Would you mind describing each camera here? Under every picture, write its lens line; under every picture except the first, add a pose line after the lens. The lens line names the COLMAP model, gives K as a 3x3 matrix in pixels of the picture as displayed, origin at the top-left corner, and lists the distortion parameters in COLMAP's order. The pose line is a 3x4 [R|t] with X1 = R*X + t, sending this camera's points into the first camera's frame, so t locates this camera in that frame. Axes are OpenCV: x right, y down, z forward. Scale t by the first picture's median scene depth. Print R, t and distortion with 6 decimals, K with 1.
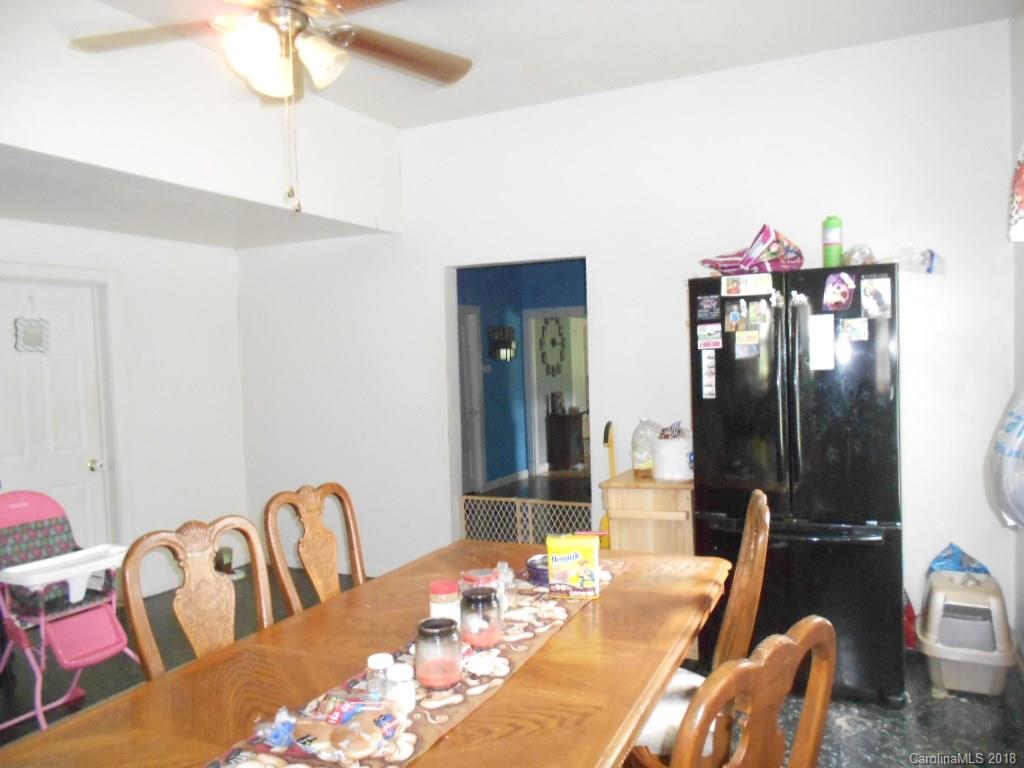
lens RADIAL K [[777.0, 0, 513.5], [0, 777.0, 388.1], [0, 0, 1]] dist [-0.000576, -0.006549]
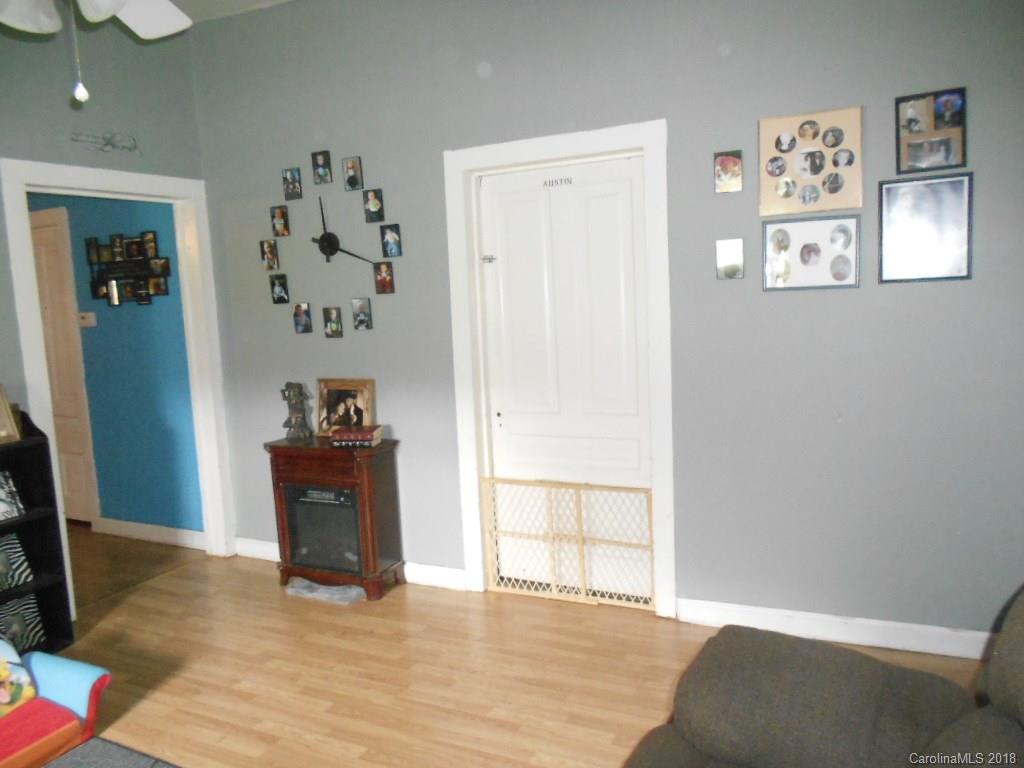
lens RADIAL K [[777.0, 0, 513.5], [0, 777.0, 388.1], [0, 0, 1]] dist [-0.000576, -0.006549]
pose [[-0.028006, 0.153071, -0.987818, 0.430017], [0.013483, 0.988174, 0.152744, -0.047806], [0.999517, -0.009041, -0.029738, 1.117796]]
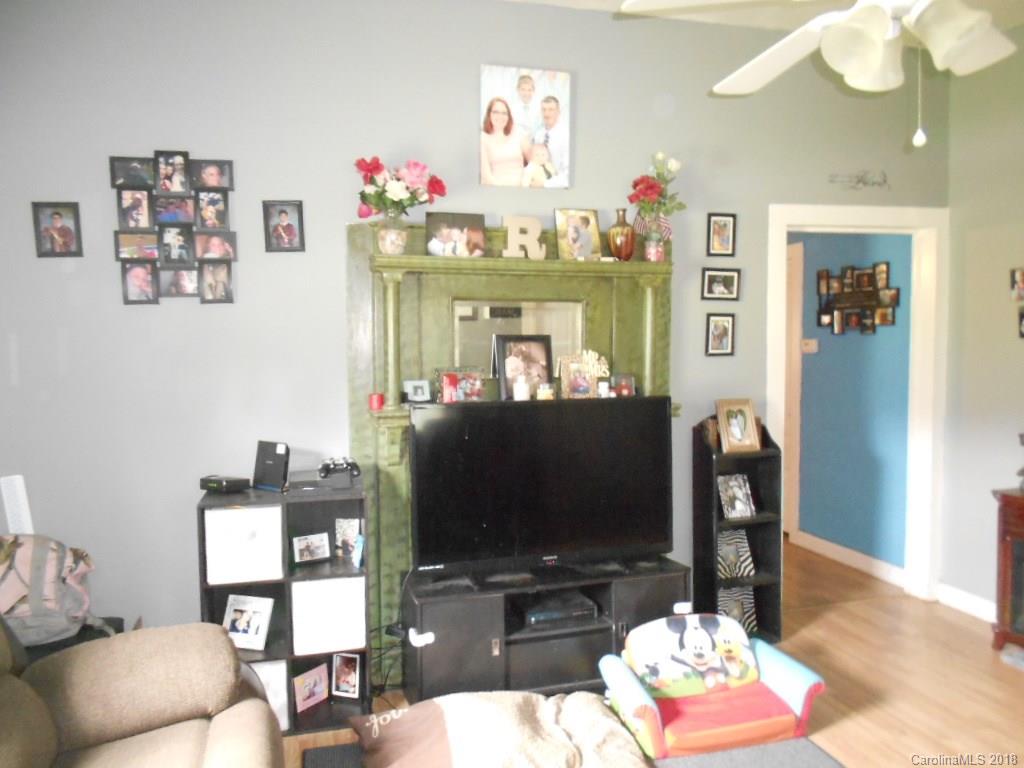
lens RADIAL K [[777.0, 0, 513.5], [0, 777.0, 388.1], [0, 0, 1]] dist [-0.000576, -0.006549]
pose [[-0.740974, 0.080359, -0.666708, 0.449144], [0.011301, 0.994166, 0.107268, -0.049653], [0.671438, 0.071948, -0.737560, 1.092509]]
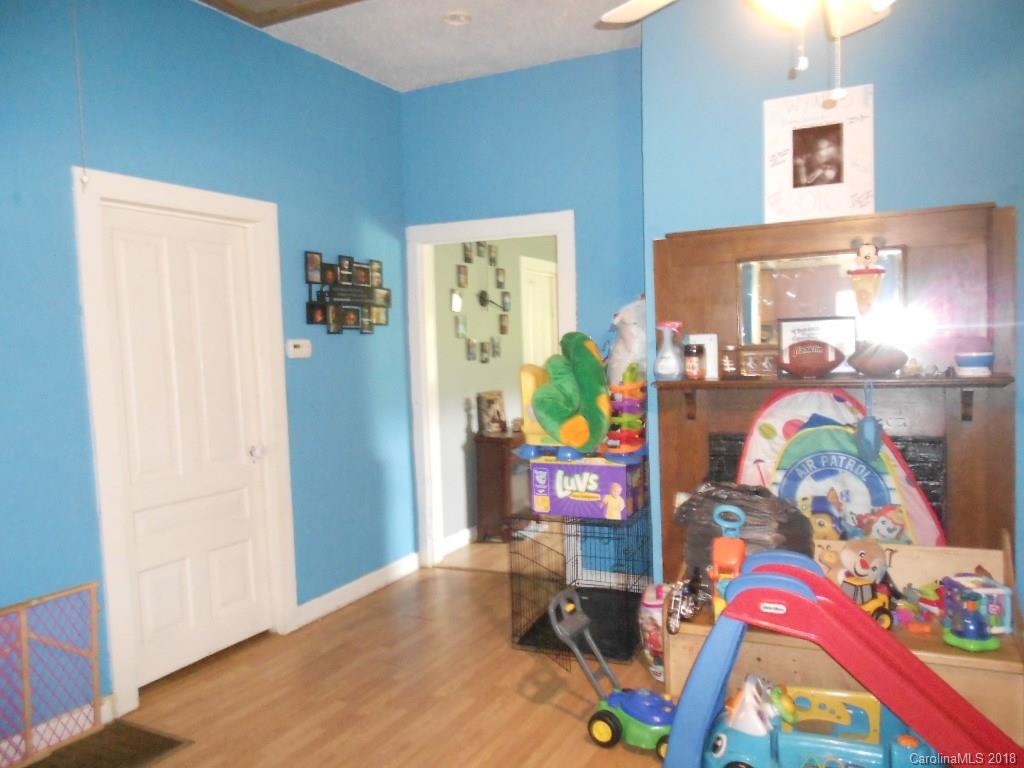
lens RADIAL K [[777.0, 0, 513.5], [0, 777.0, 388.1], [0, 0, 1]] dist [-0.000576, -0.006549]
pose [[0.999972, 0.003319, -0.006768, 0.077154], [-0.003137, 0.999637, 0.026755, -0.012273], [0.006854, -0.026733, 0.999619, 0.476250]]
